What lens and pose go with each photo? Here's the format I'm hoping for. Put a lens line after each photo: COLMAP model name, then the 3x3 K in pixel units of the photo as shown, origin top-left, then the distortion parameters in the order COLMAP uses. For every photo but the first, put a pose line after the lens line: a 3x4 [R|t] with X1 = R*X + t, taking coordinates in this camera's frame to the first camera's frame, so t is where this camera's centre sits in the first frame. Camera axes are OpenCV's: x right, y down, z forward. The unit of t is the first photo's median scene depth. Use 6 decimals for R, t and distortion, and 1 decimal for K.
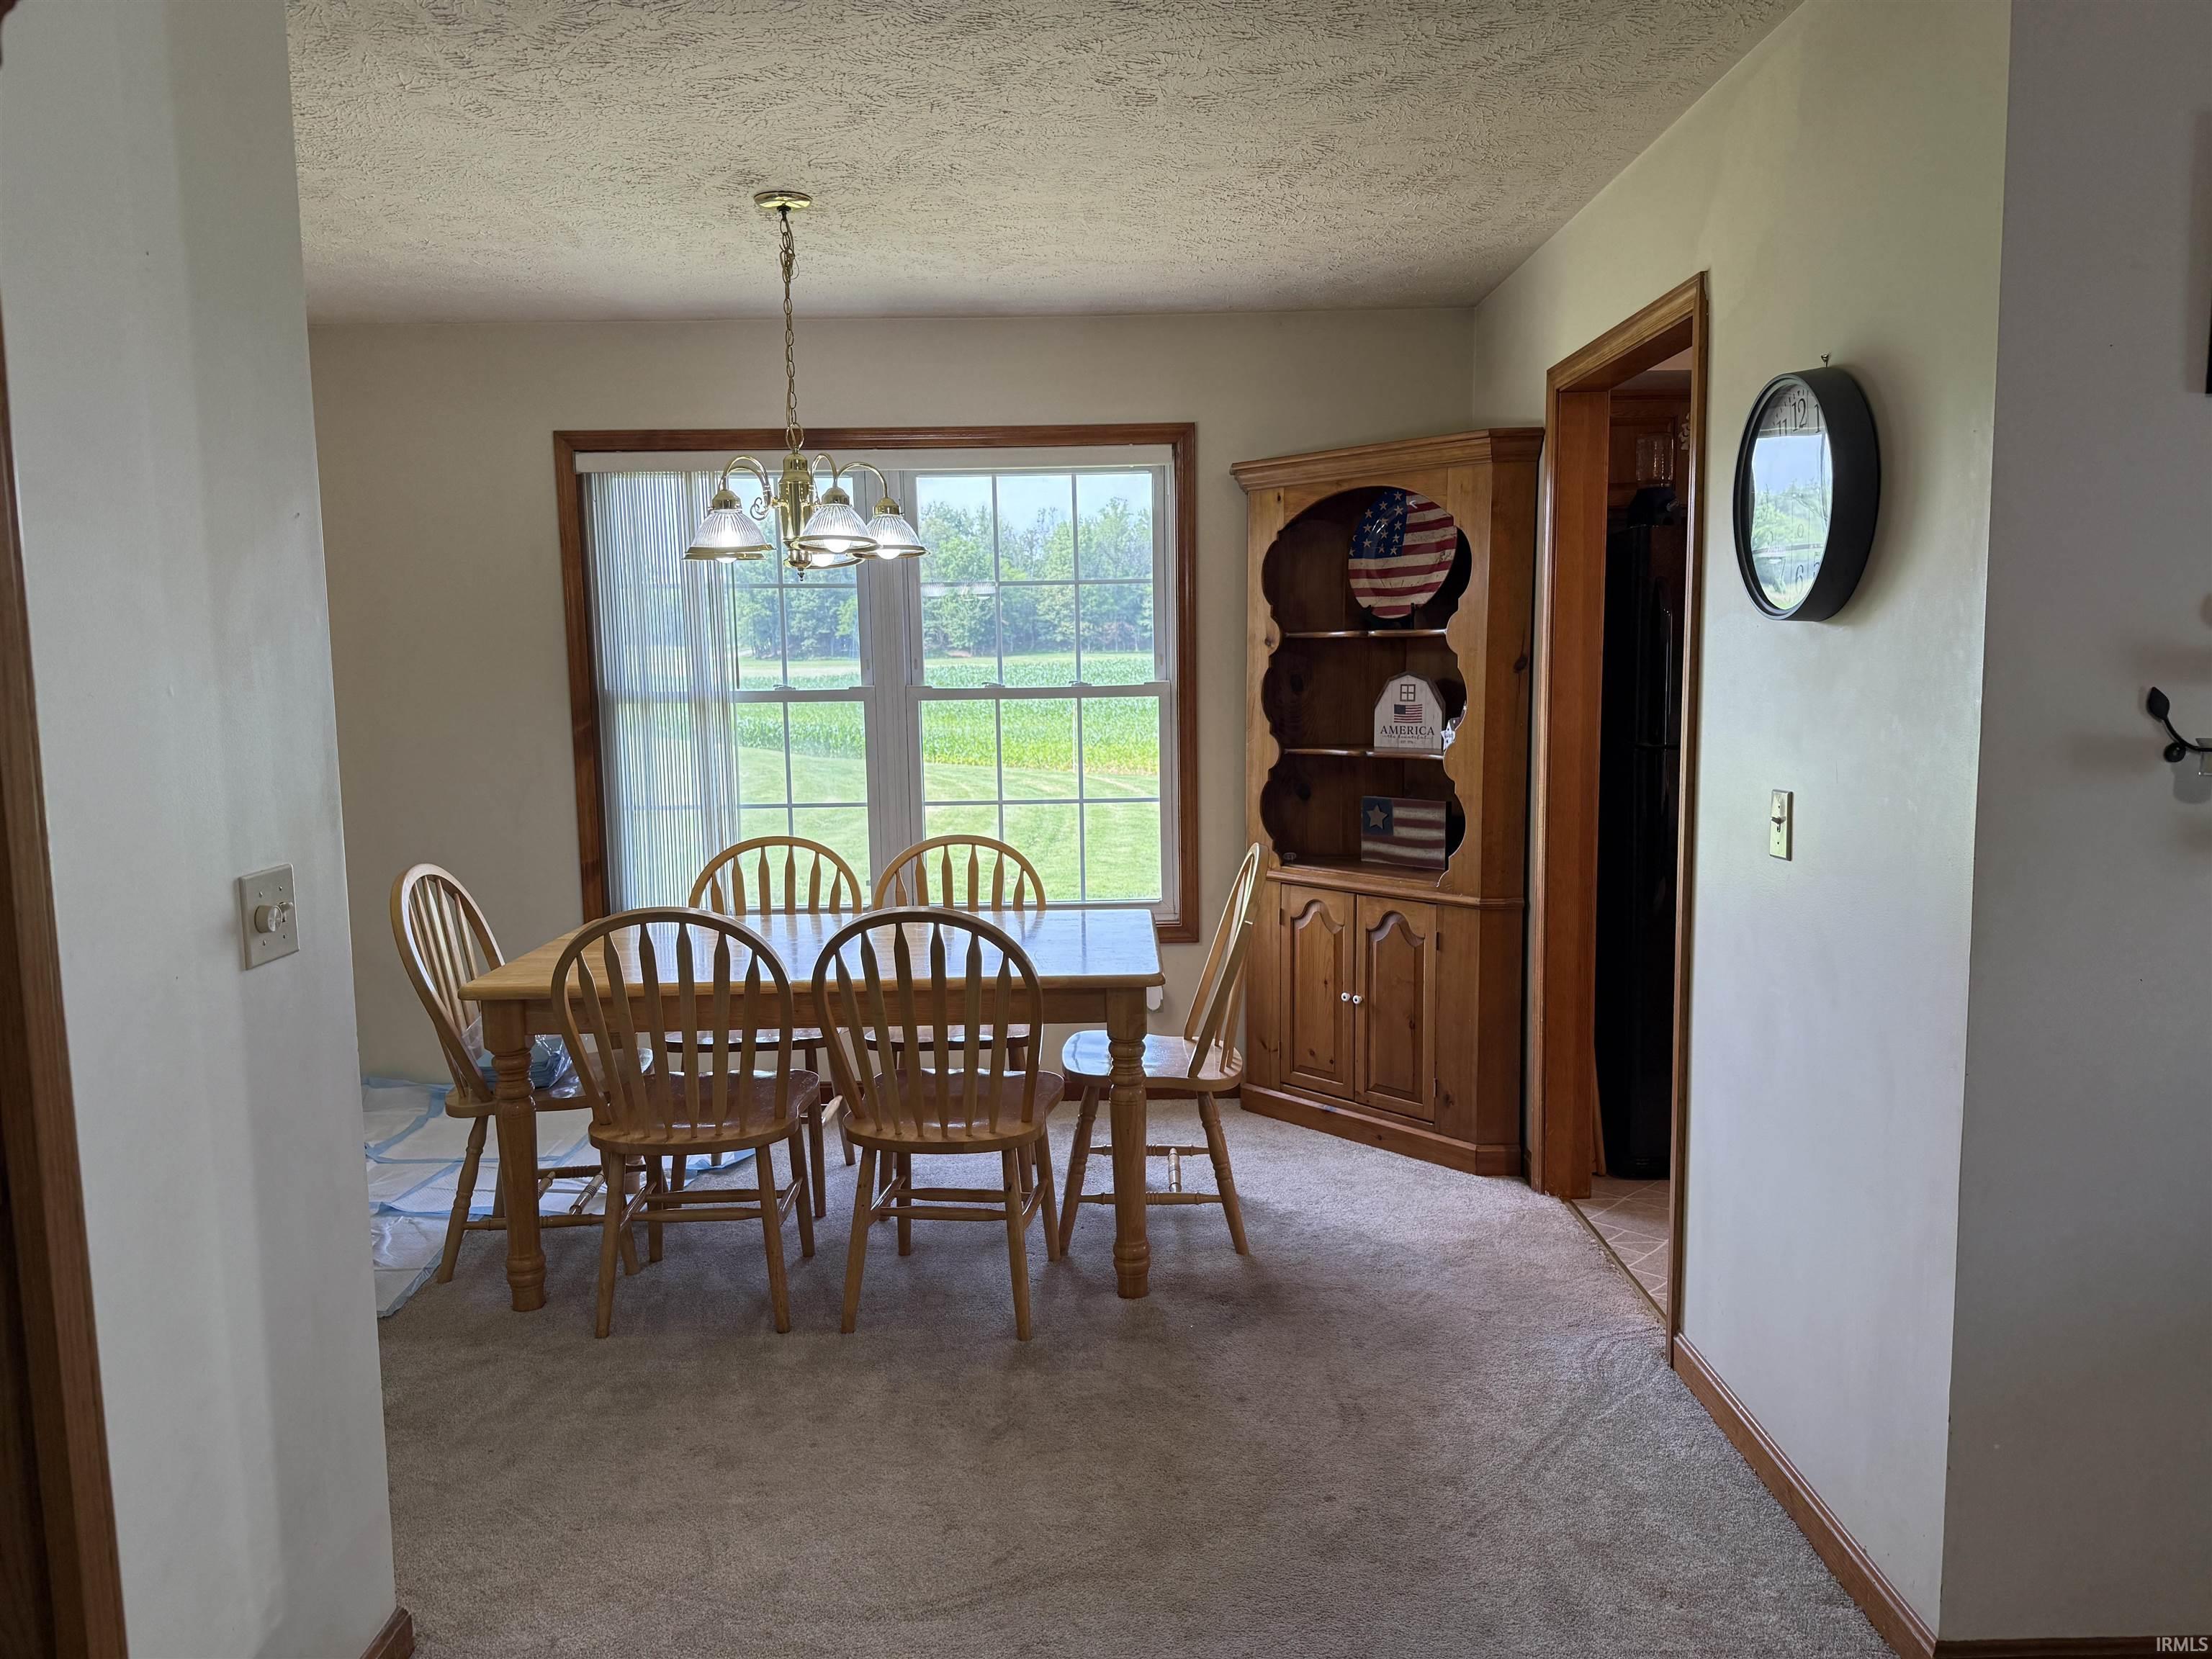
lens RADIAL K [[1574.5, 0, 1016.1], [0, 1574.5, 835.5], [0, 0, 1]] dist [0.061333, -0.018844]
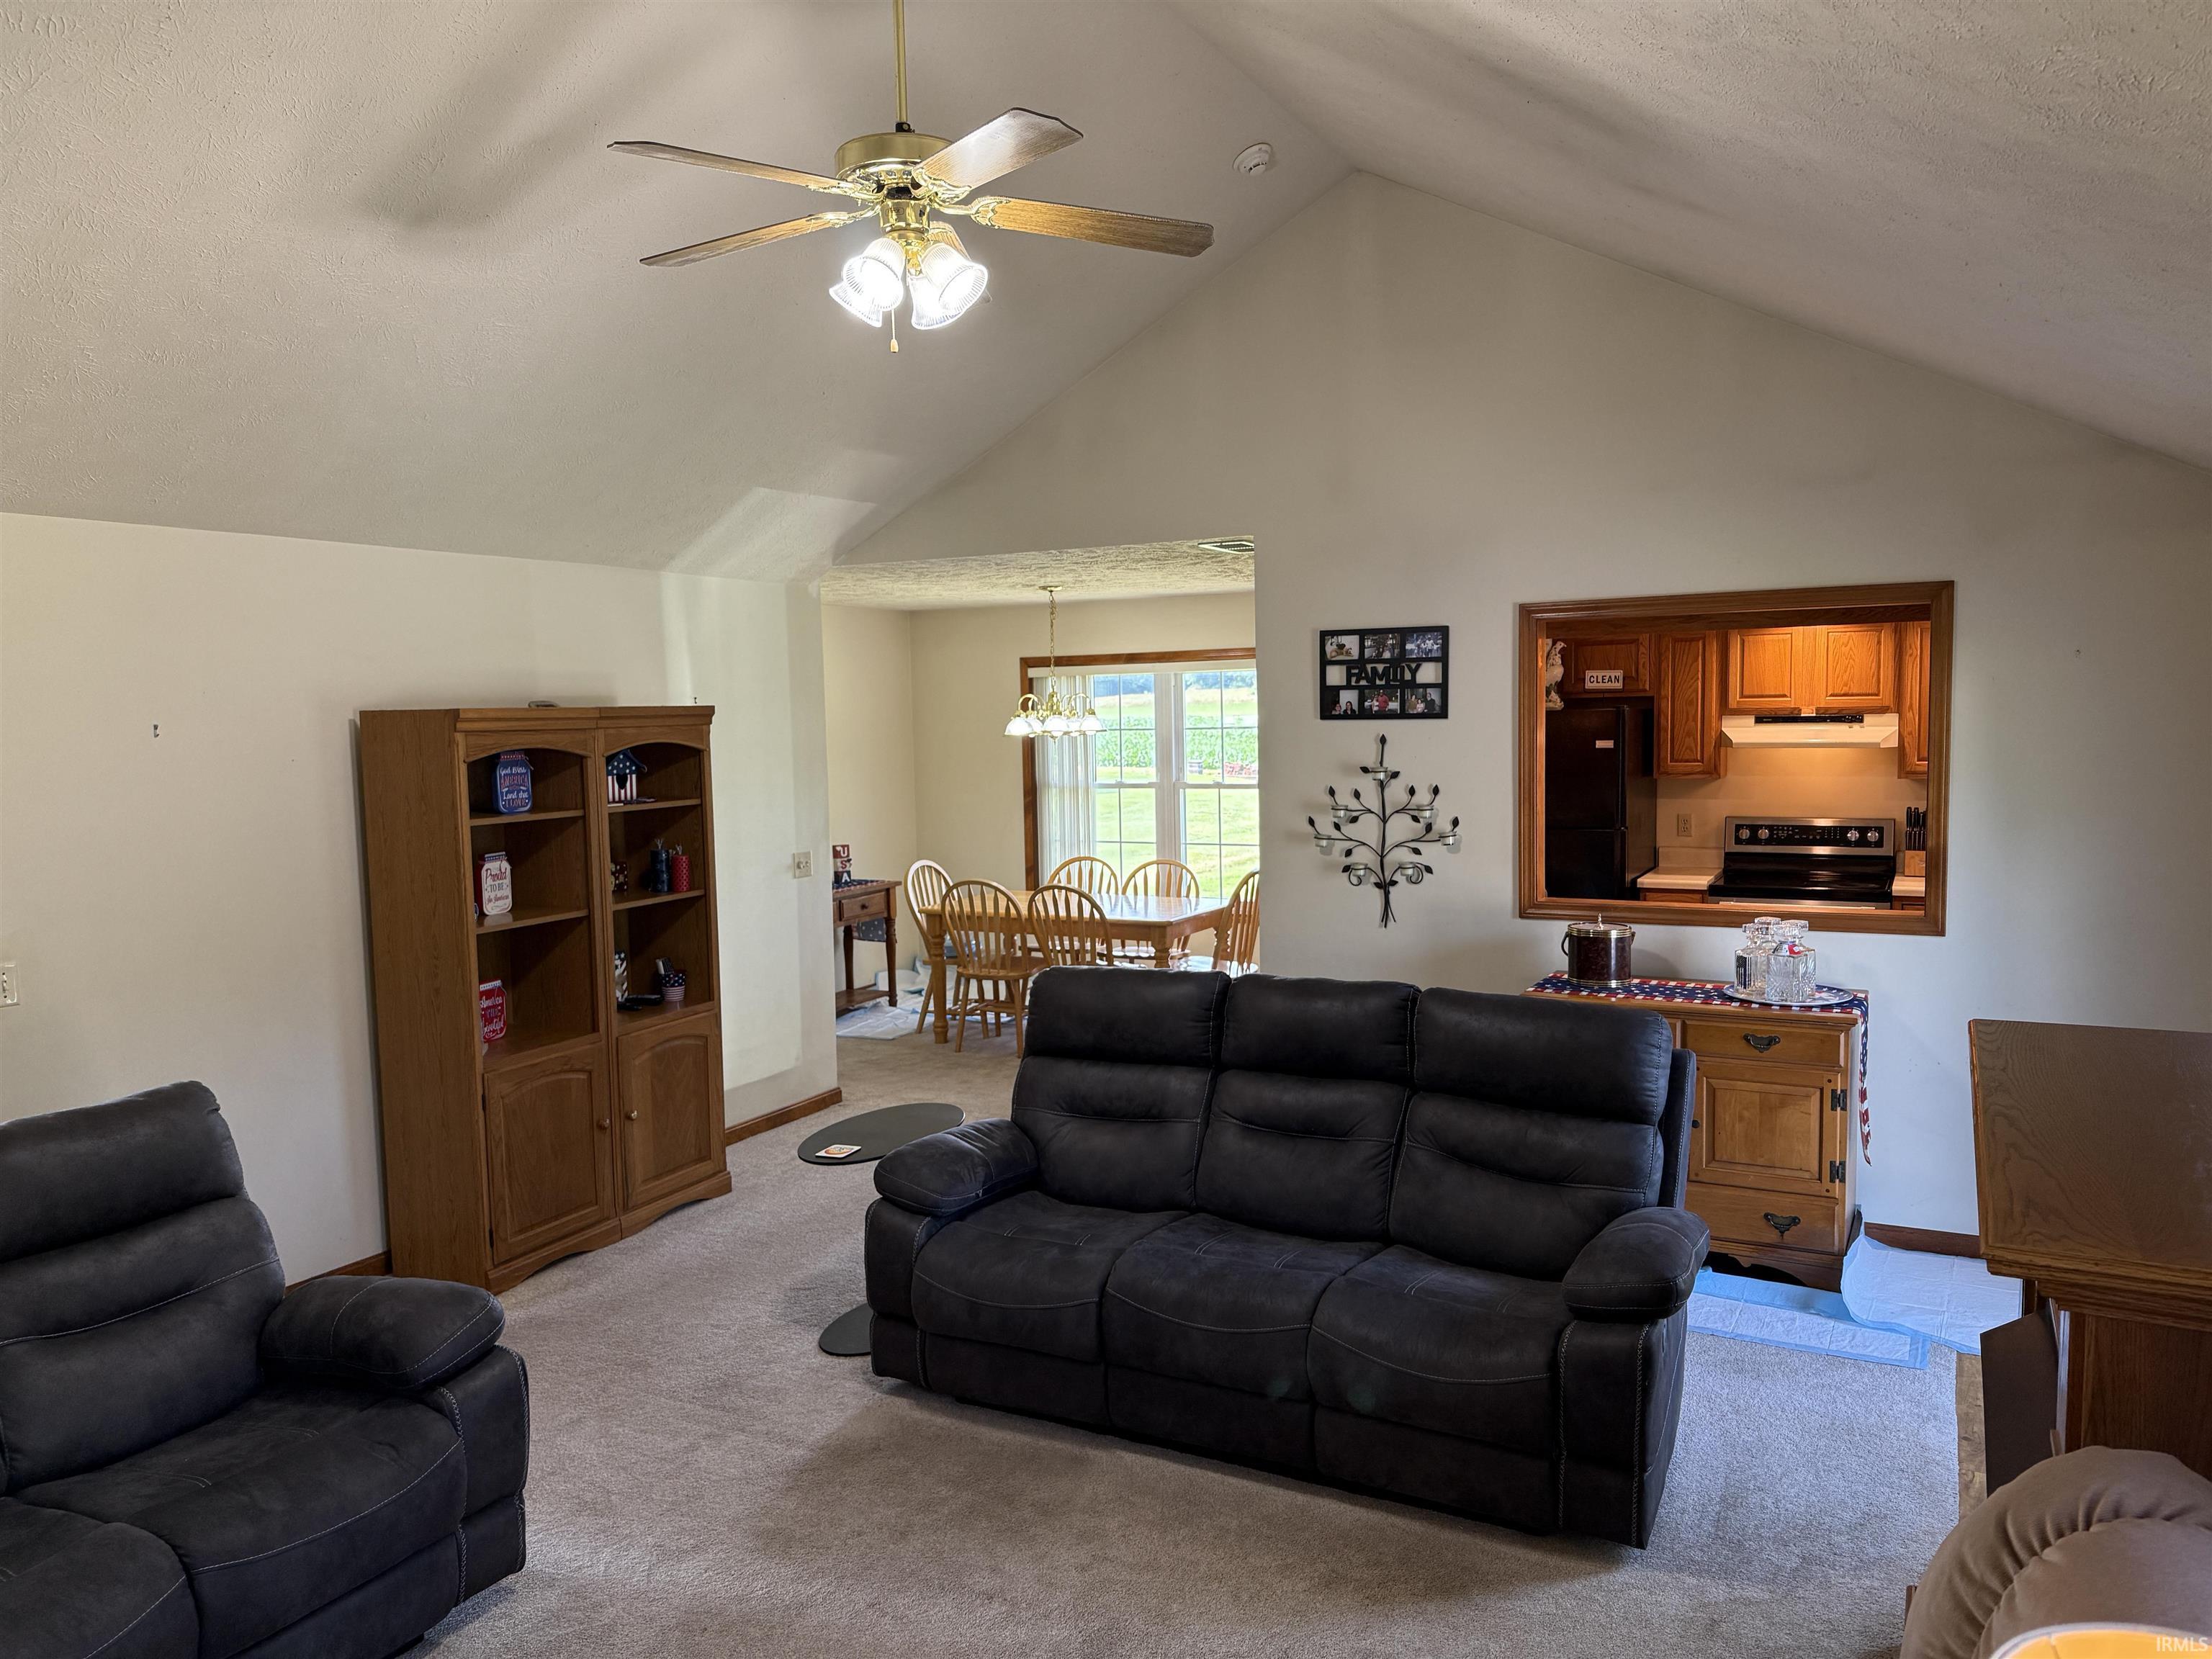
lens RADIAL K [[1574.5, 0, 1109.0], [0, 1574.5, 825.5], [0, 0, 1]] dist [0.061333, -0.018844]
pose [[0.876381, 0.032676, -0.480509, 0.917771], [-0.046514, 0.998774, -0.016916, -0.005977], [0.479367, 0.037175, 0.876827, -0.847733]]
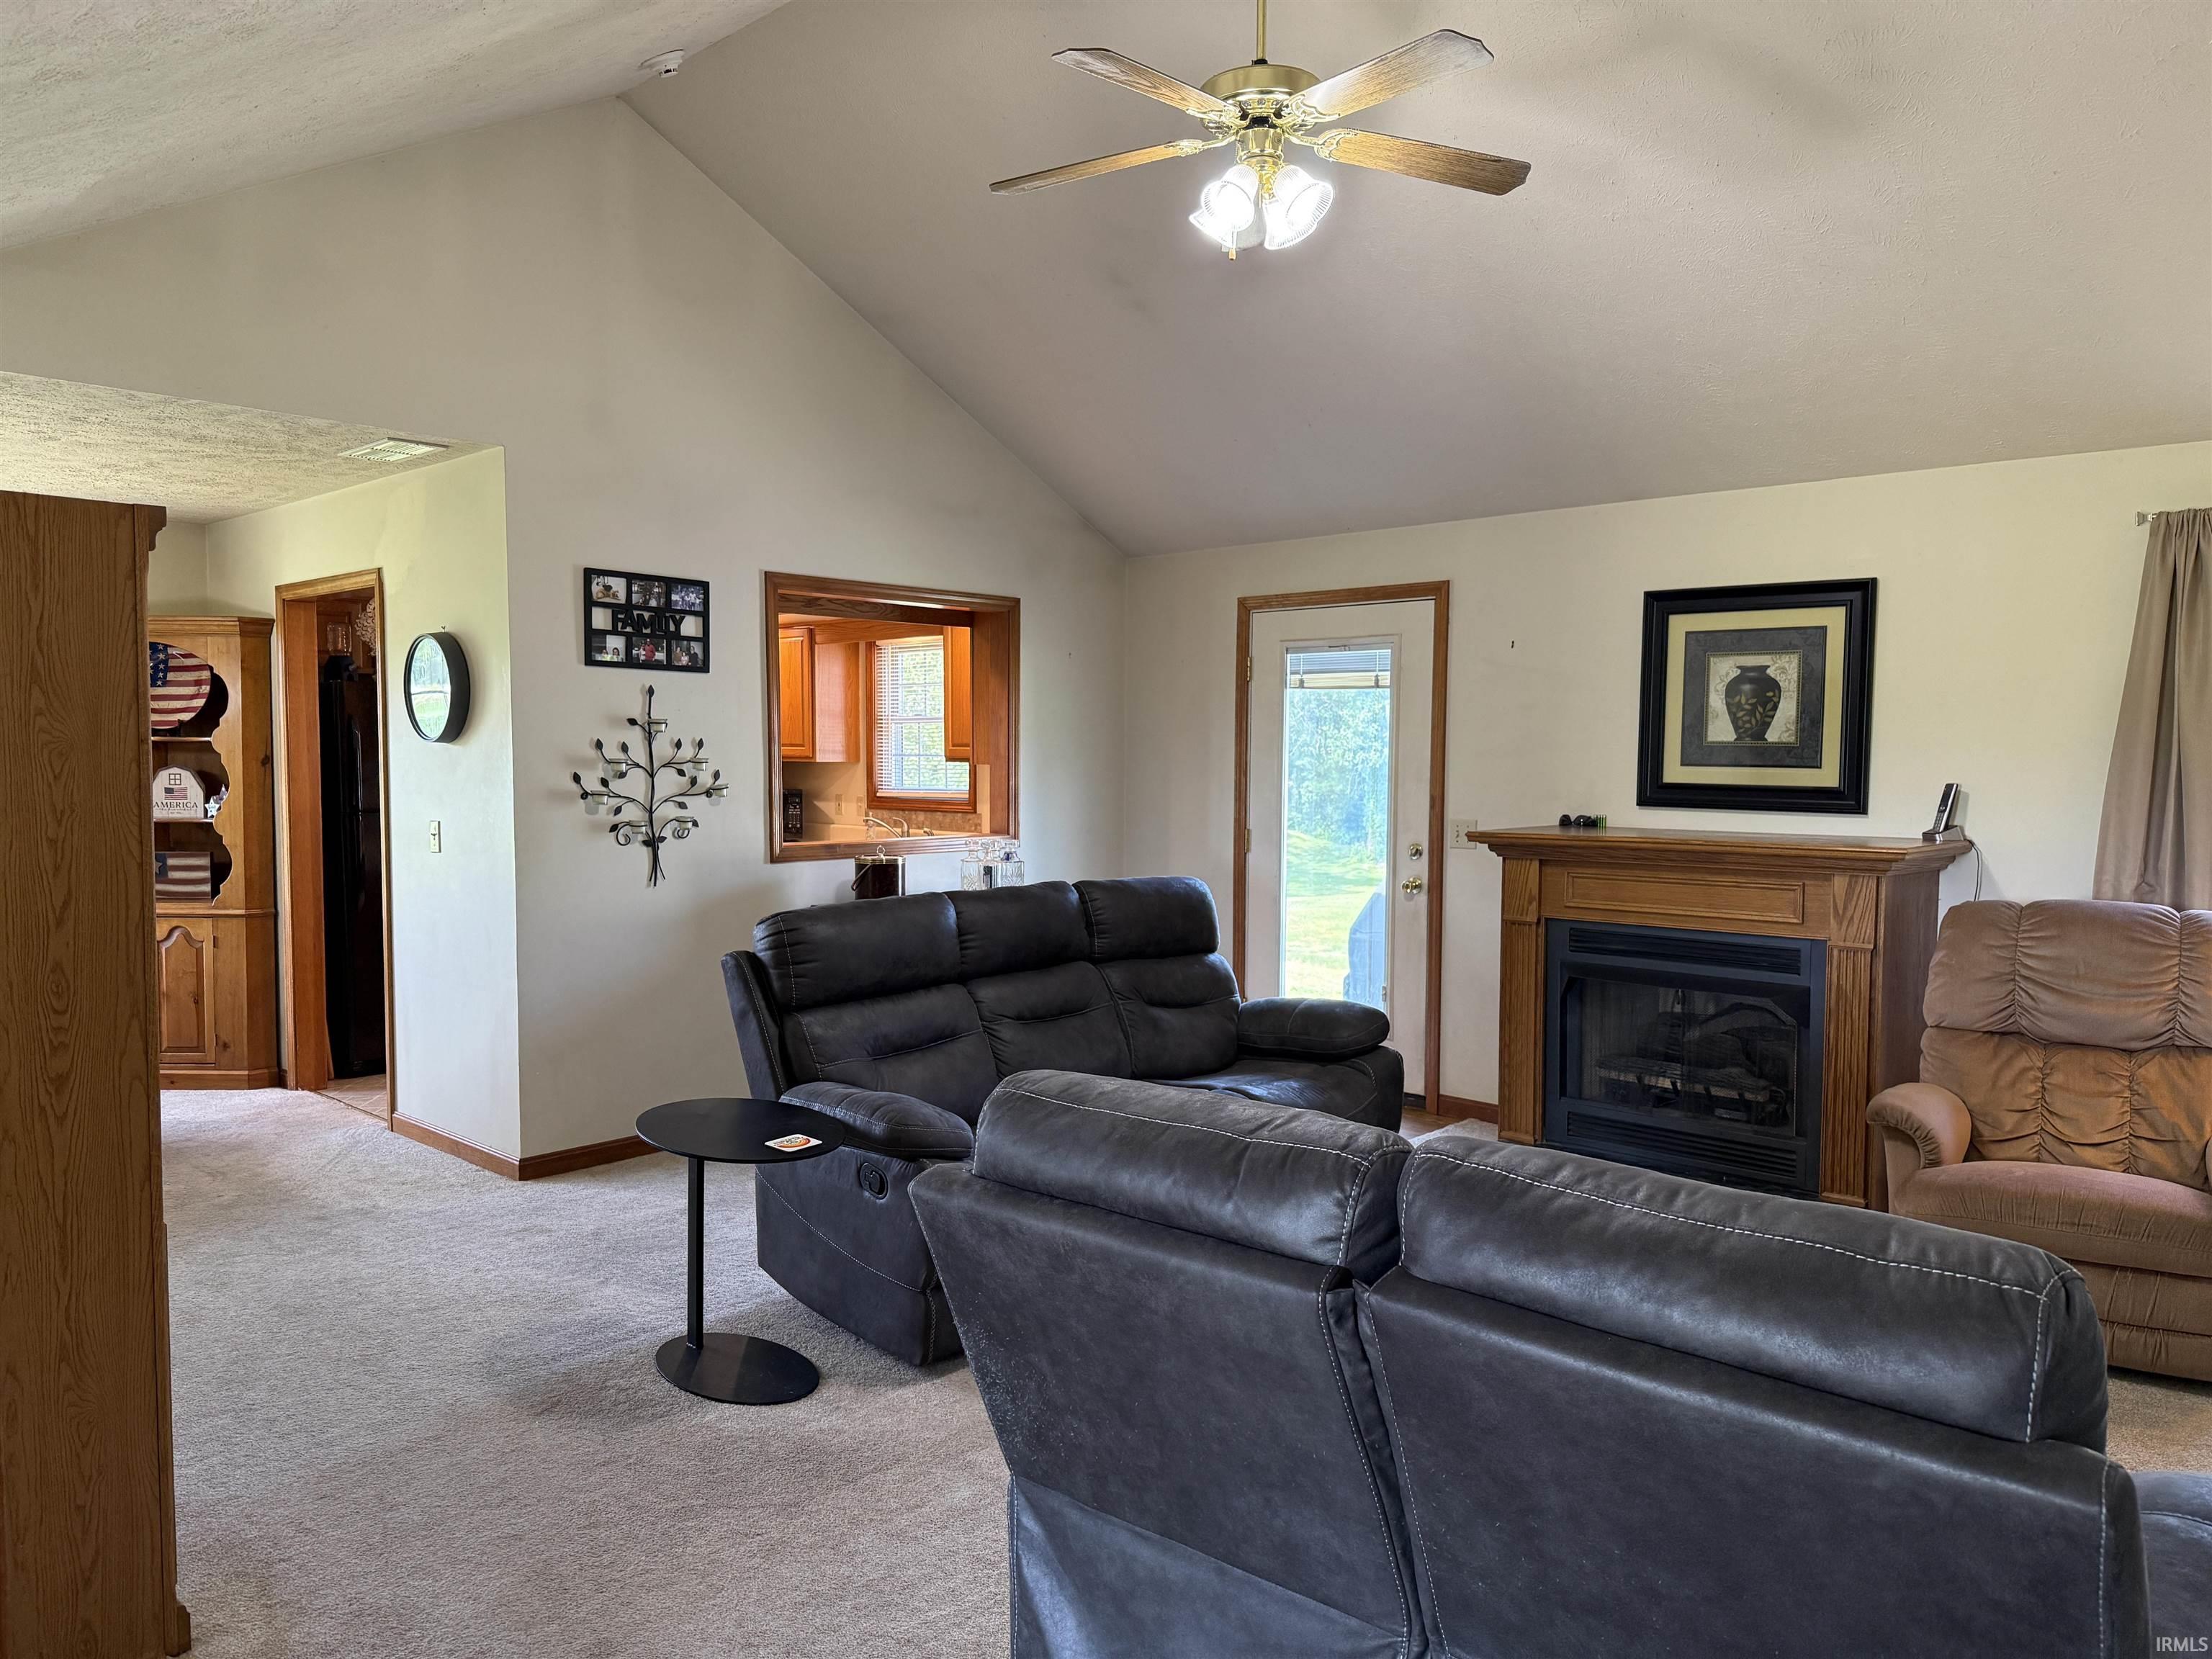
lens RADIAL K [[1574.5, 0, 1091.7], [0, 1574.5, 843.2], [0, 0, 1]] dist [0.061333, -0.018844]
pose [[0.654791, -0.021662, 0.755500, -0.349285], [0.073130, 0.996715, -0.034804, 0.089776], [-0.752264, 0.078039, 0.654224, -0.662692]]
